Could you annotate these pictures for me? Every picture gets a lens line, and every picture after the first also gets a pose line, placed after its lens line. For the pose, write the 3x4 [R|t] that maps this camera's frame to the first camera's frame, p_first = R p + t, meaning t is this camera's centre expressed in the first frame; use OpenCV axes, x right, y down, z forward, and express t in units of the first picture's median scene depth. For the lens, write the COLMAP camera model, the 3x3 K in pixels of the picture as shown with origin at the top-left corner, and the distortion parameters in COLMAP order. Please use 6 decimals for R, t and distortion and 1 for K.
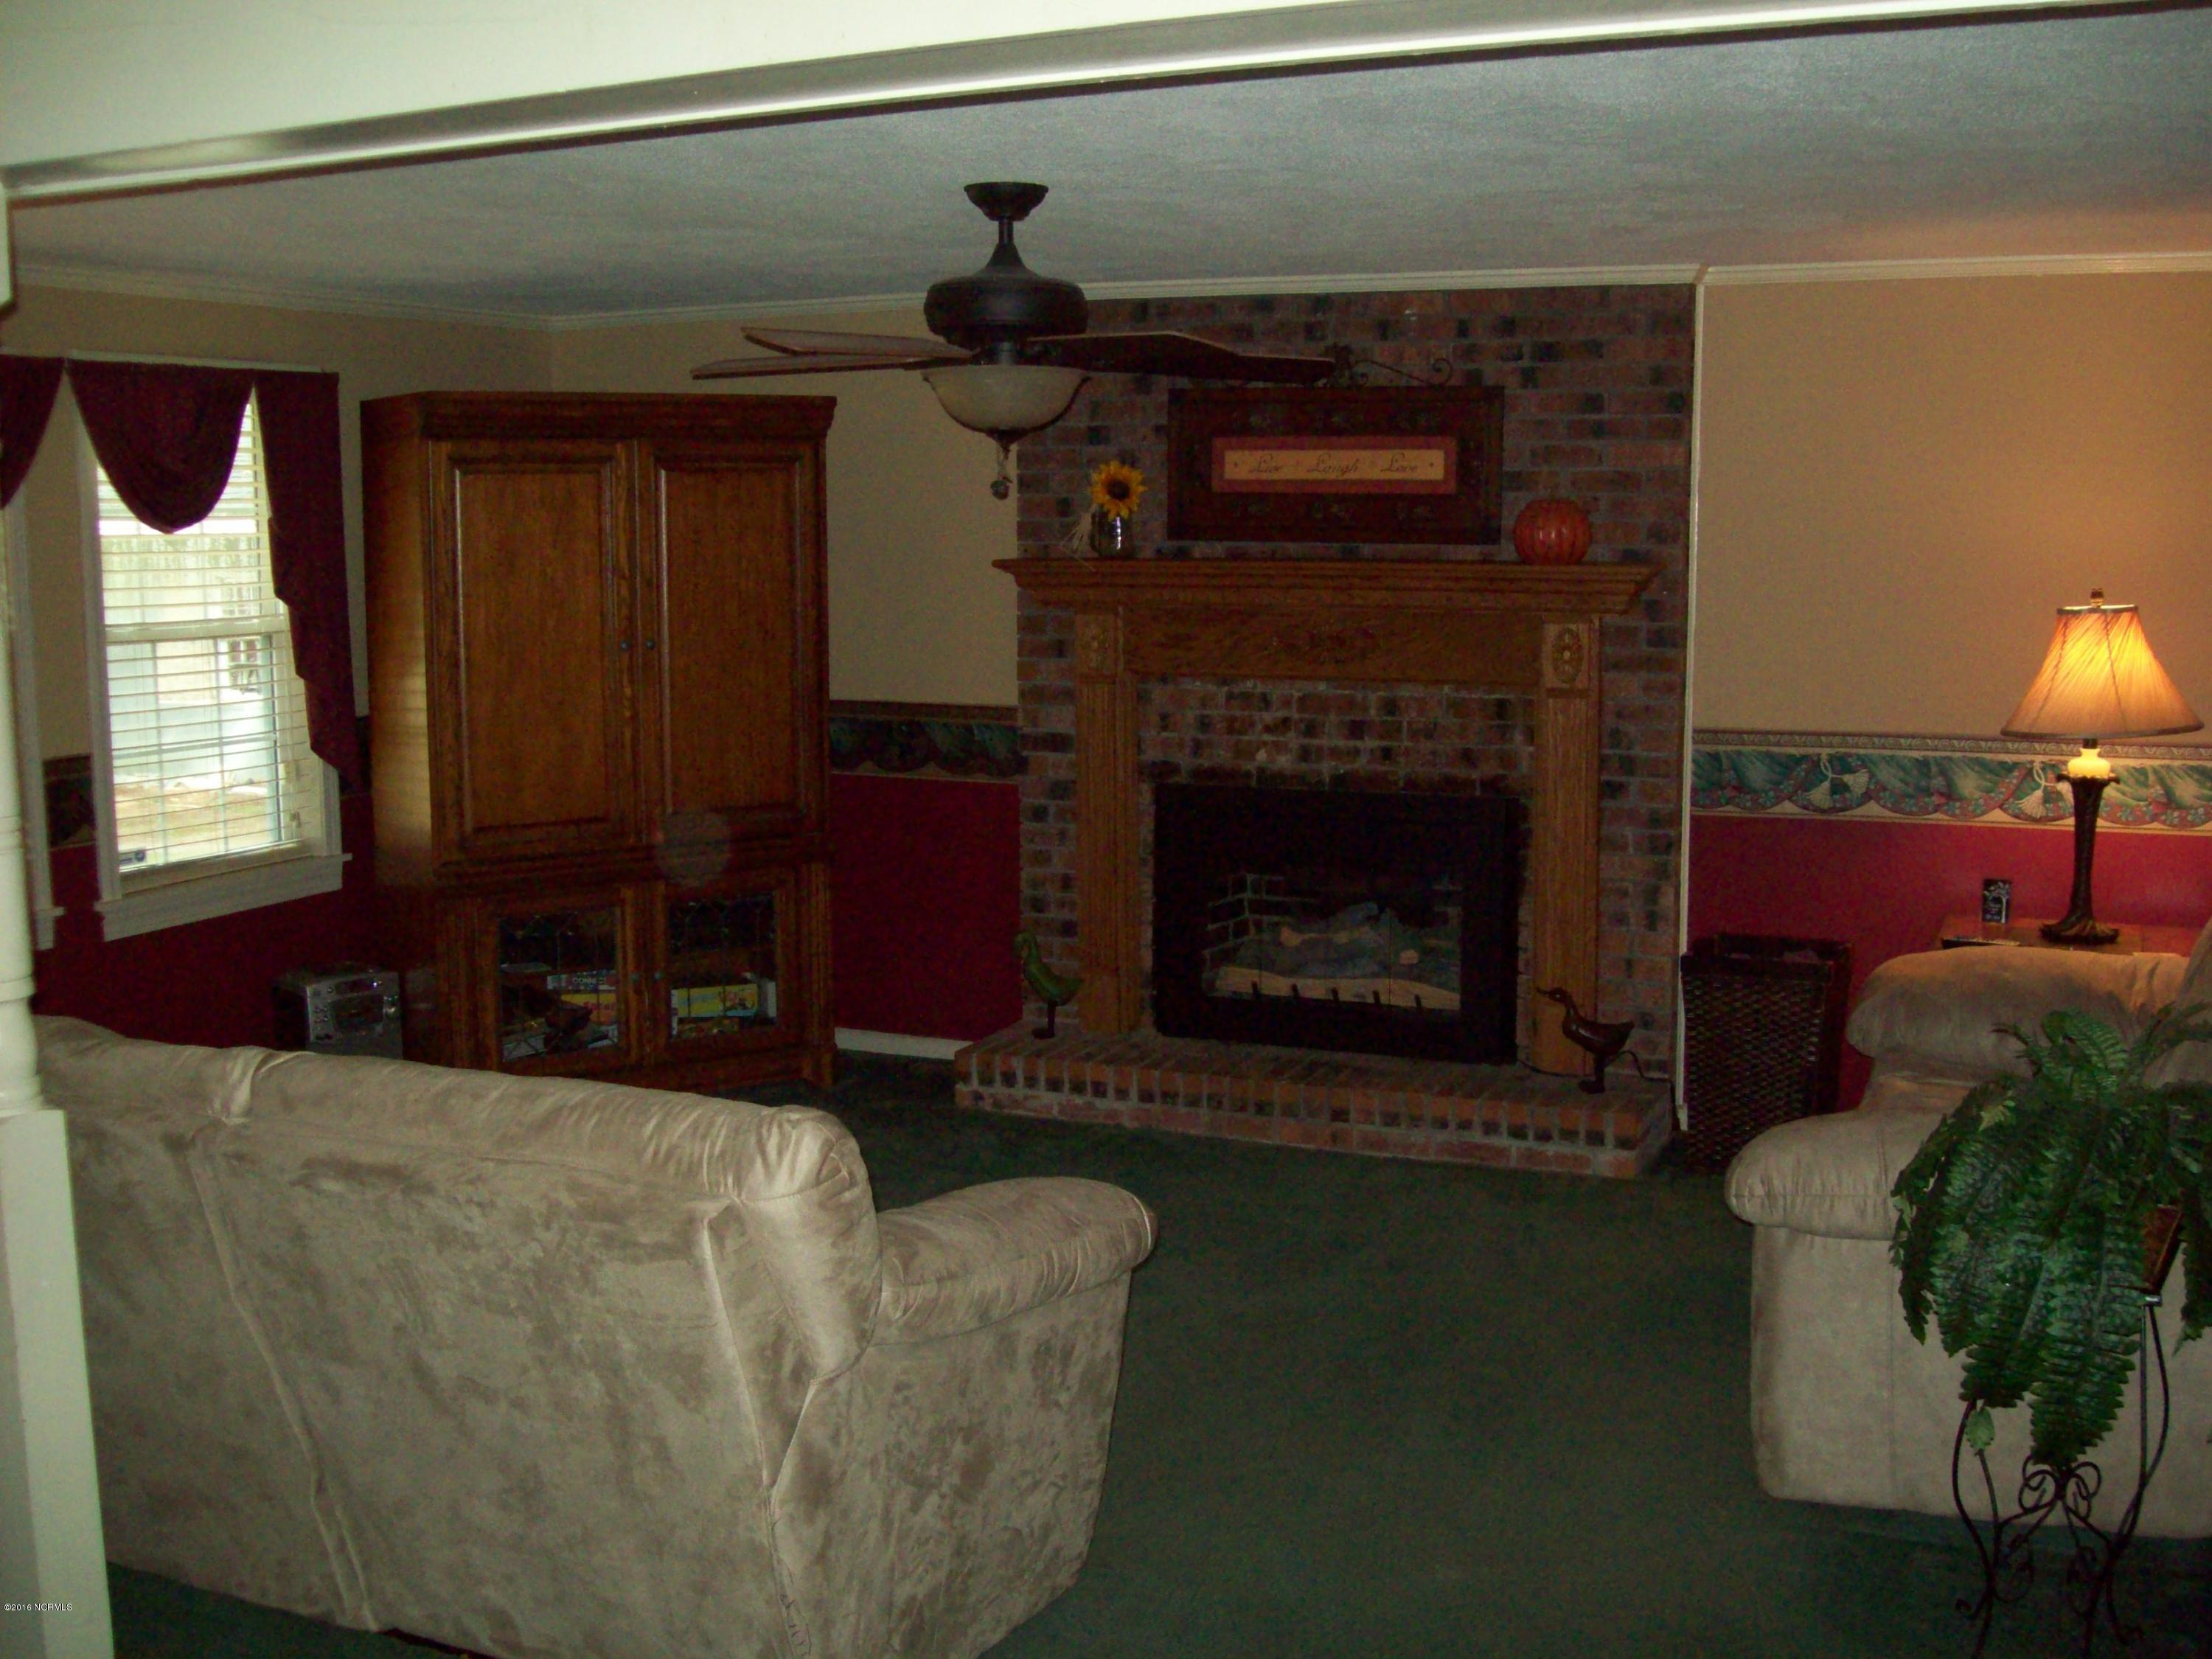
lens RADIAL K [[2337.9, 0, 1106.0], [0, 2337.9, 829.5], [0, 0, 1]] dist [-0.138675, 0.000555]
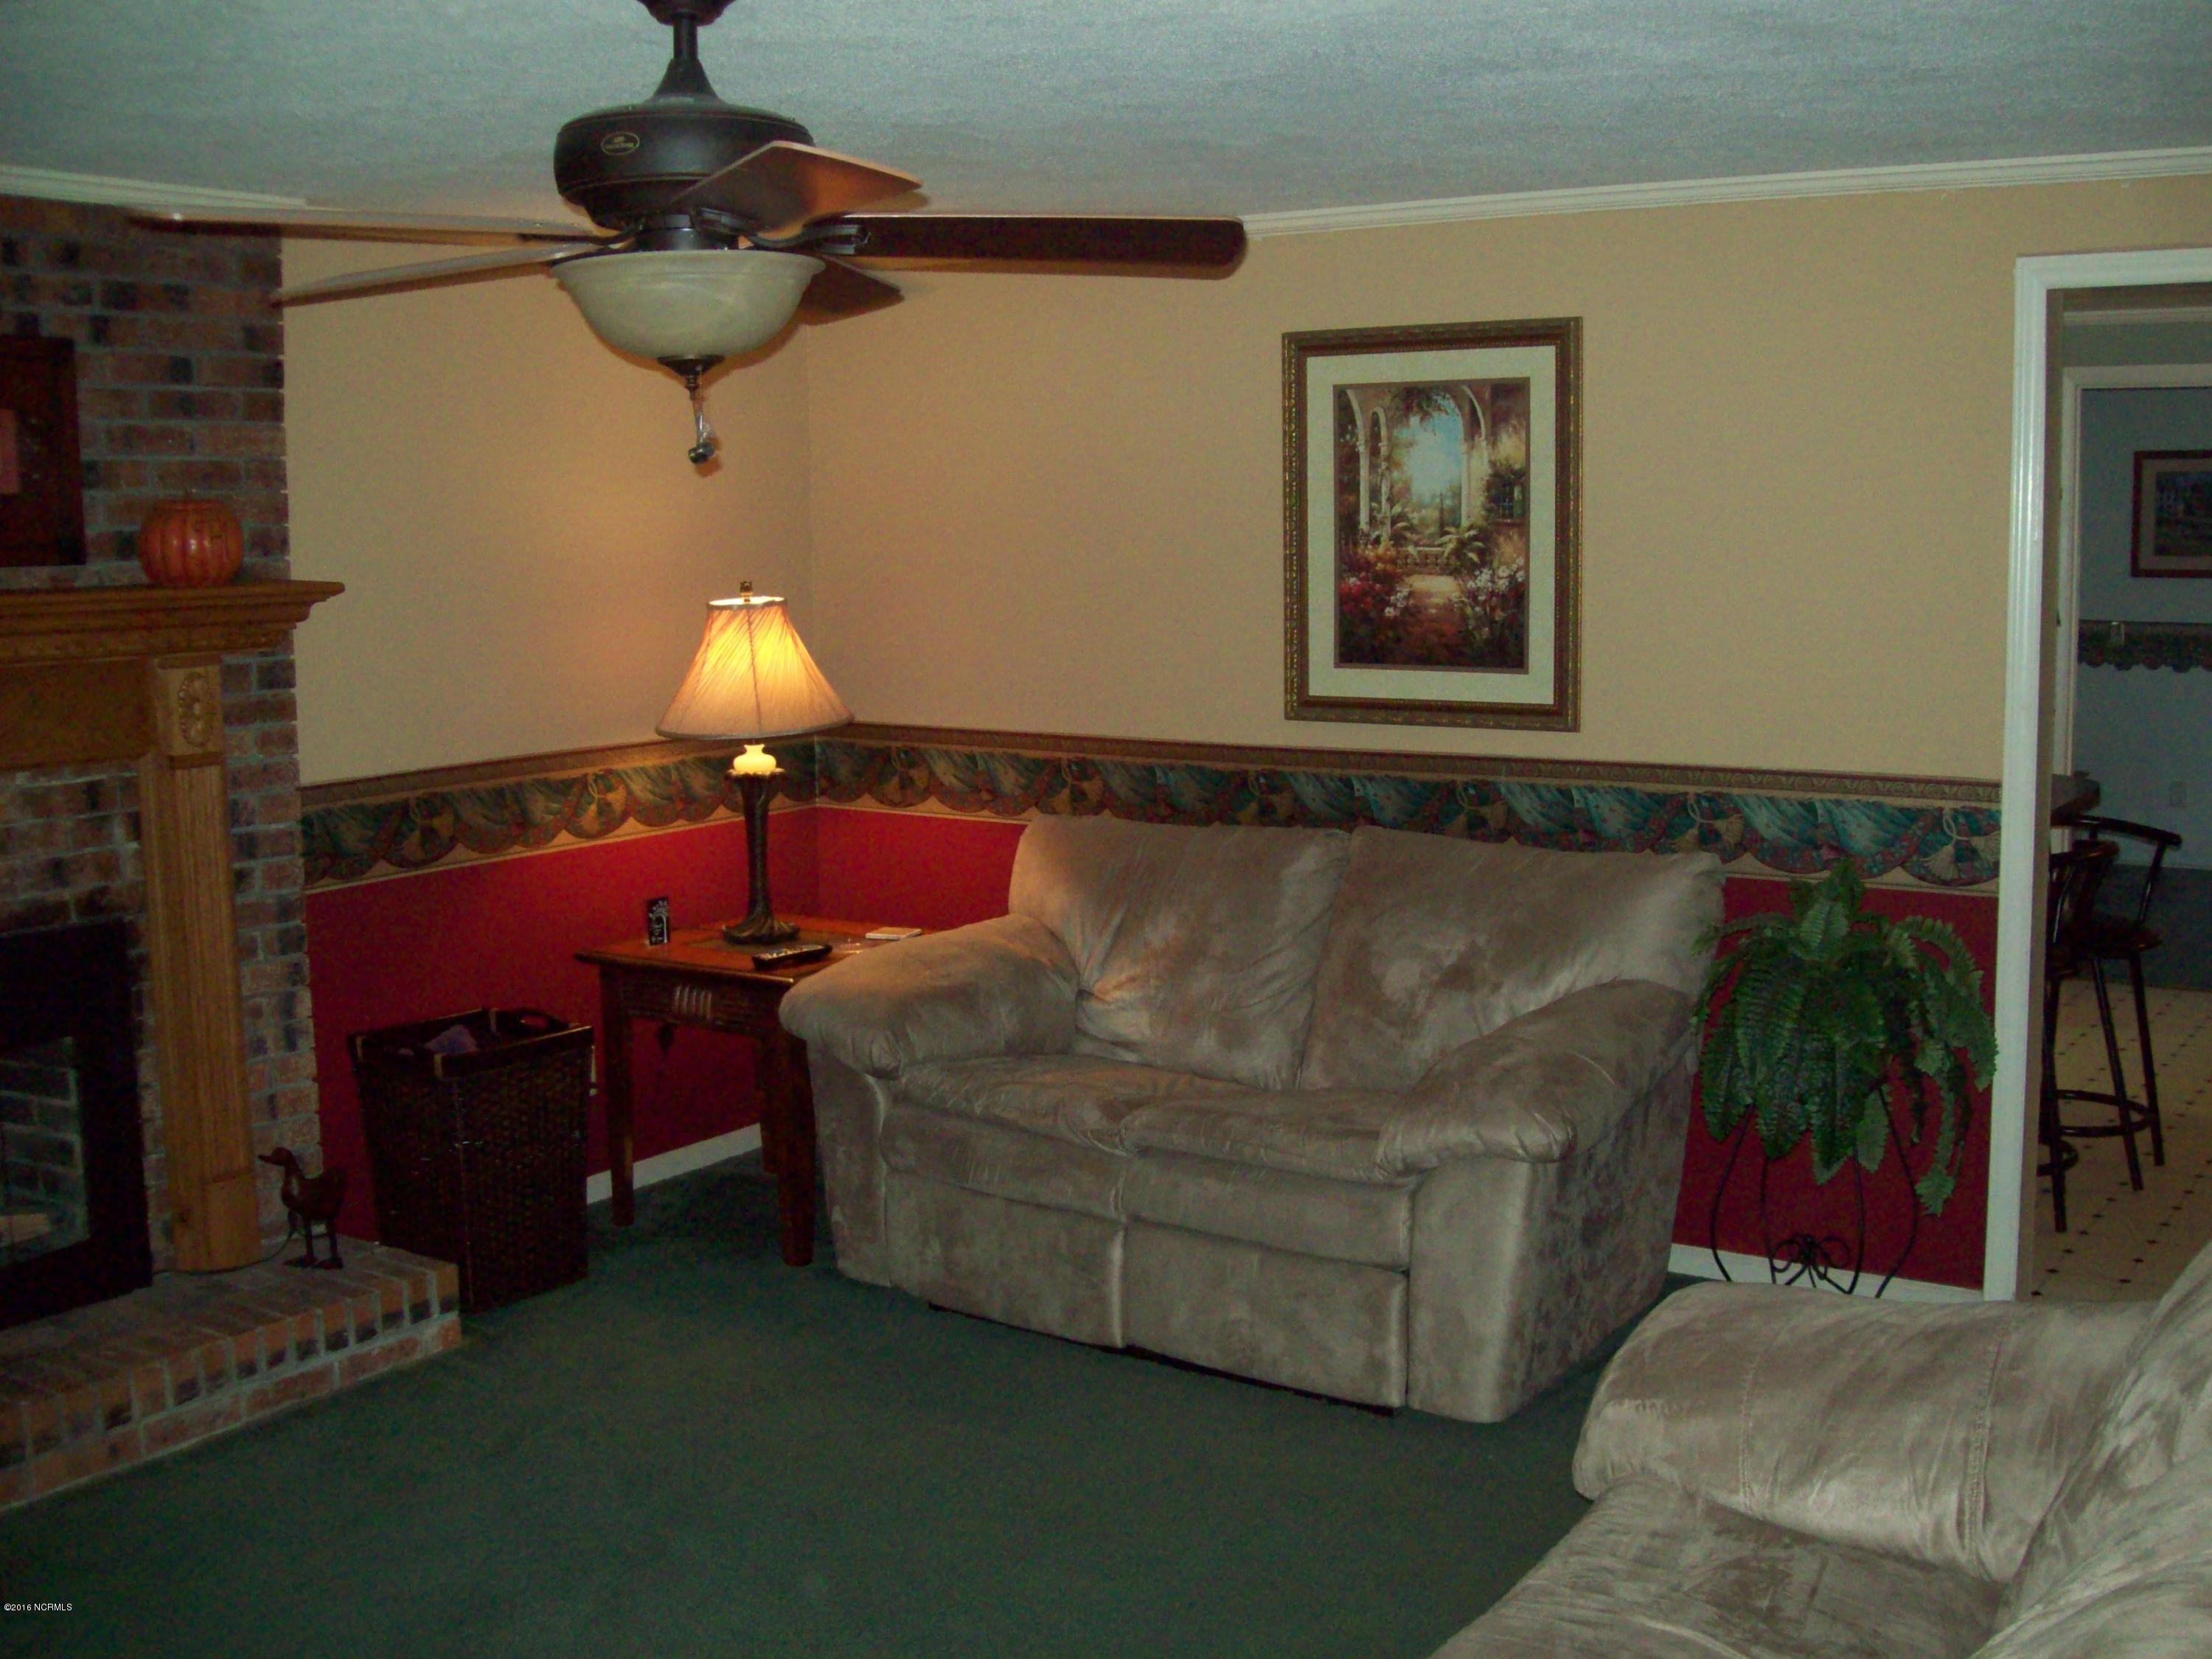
lens RADIAL K [[2374.7, 0, 1106.0], [0, 2374.7, 829.5], [0, 0, 1]] dist [-0.087690, 0.014592]
pose [[0.206205, -0.126025, 0.970359, -0.473653], [0.145849, 0.984552, 0.096875, -0.067629], [-0.967578, 0.121550, 0.221400, 0.559904]]
